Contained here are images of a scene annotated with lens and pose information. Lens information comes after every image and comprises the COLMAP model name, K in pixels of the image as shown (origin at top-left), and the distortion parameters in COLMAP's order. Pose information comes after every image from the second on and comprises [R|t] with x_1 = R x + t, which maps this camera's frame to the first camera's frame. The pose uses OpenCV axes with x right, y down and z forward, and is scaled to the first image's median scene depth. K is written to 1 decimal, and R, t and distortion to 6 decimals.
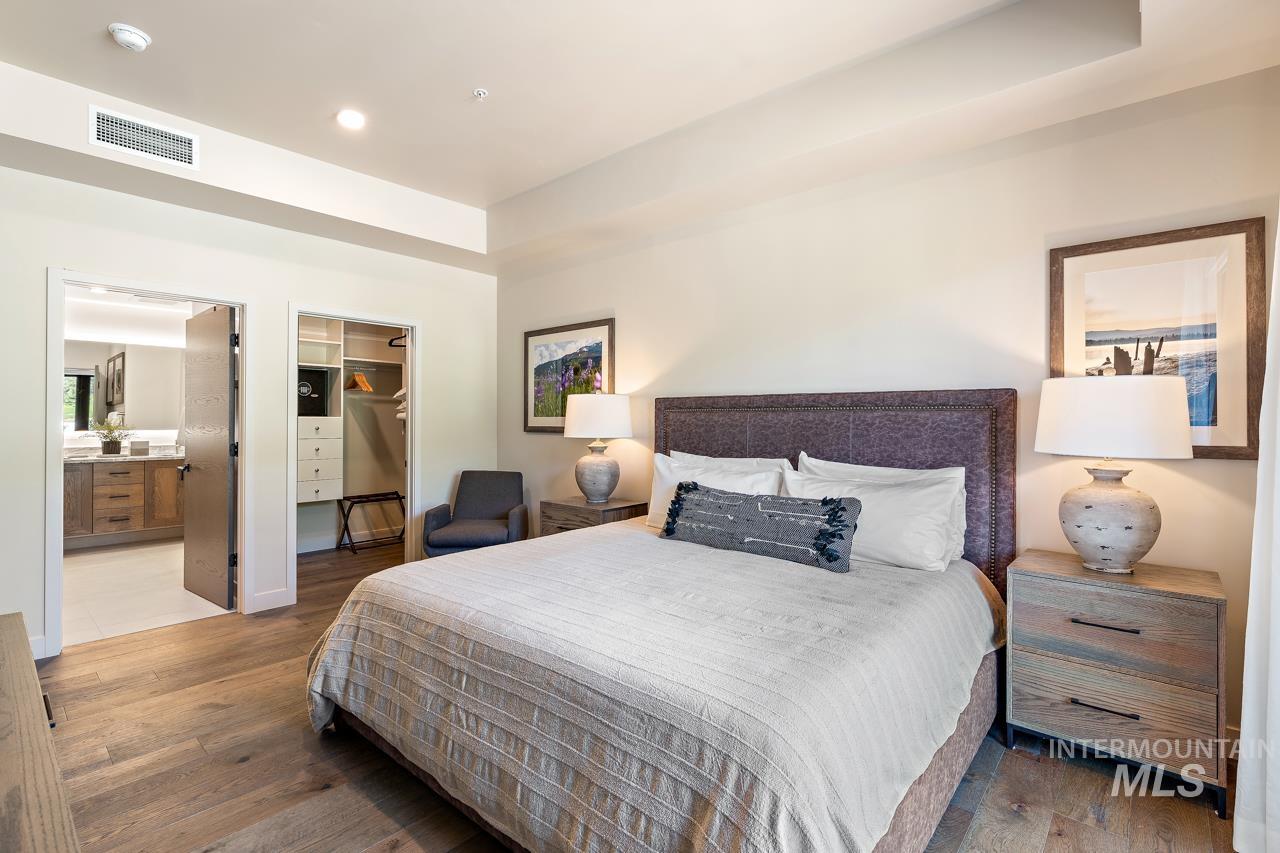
lens RADIAL K [[581.6, 0, 637.6], [0, 581.6, 420.0], [0, 0, 1]] dist [-0.002474, 0.000147]
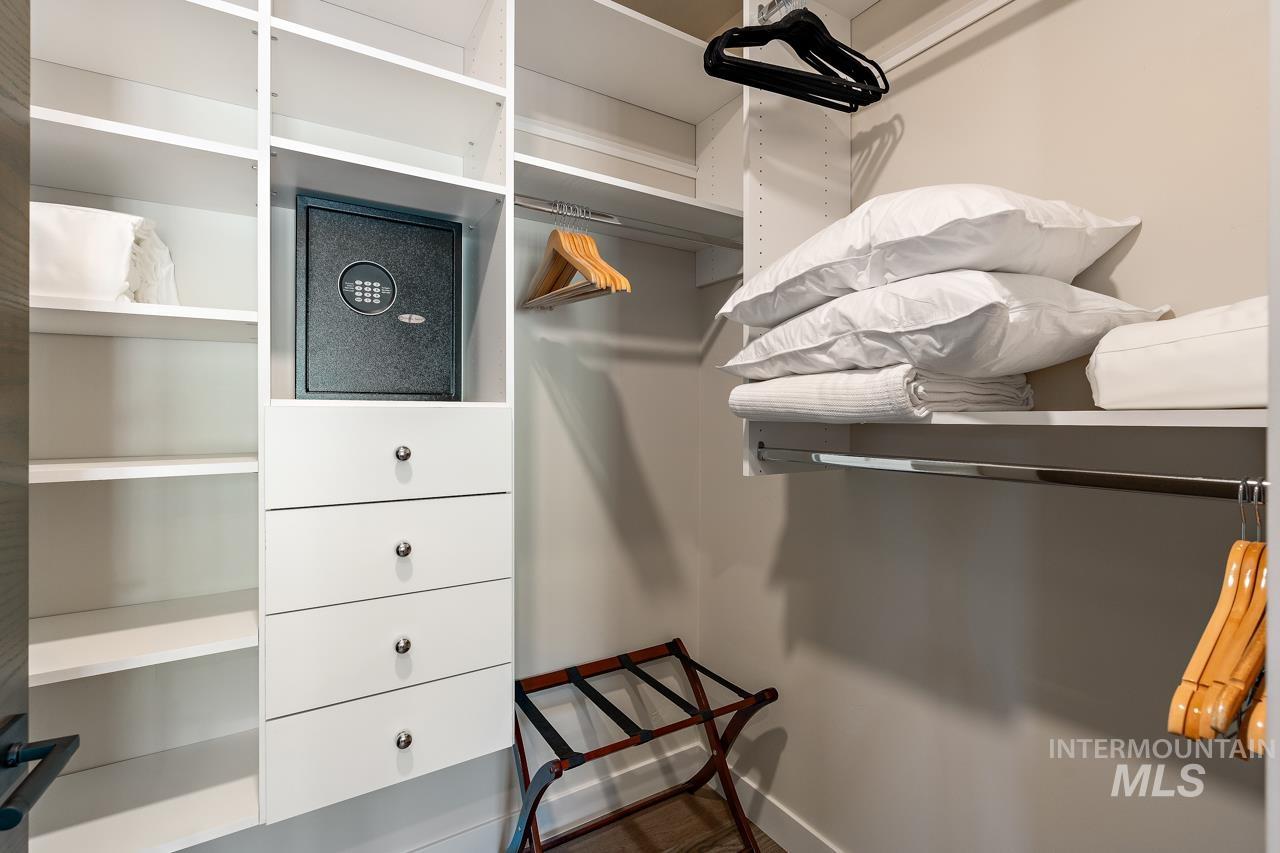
lens RADIAL K [[581.6, 0, 637.6], [0, 581.6, 420.0], [0, 0, 1]] dist [-0.002474, 0.000147]
pose [[0.953154, 0.002438, -0.302476, -0.380429], [0.000609, 0.999950, 0.009980, -0.000410], [0.302486, -0.009696, 0.953105, 0.776155]]
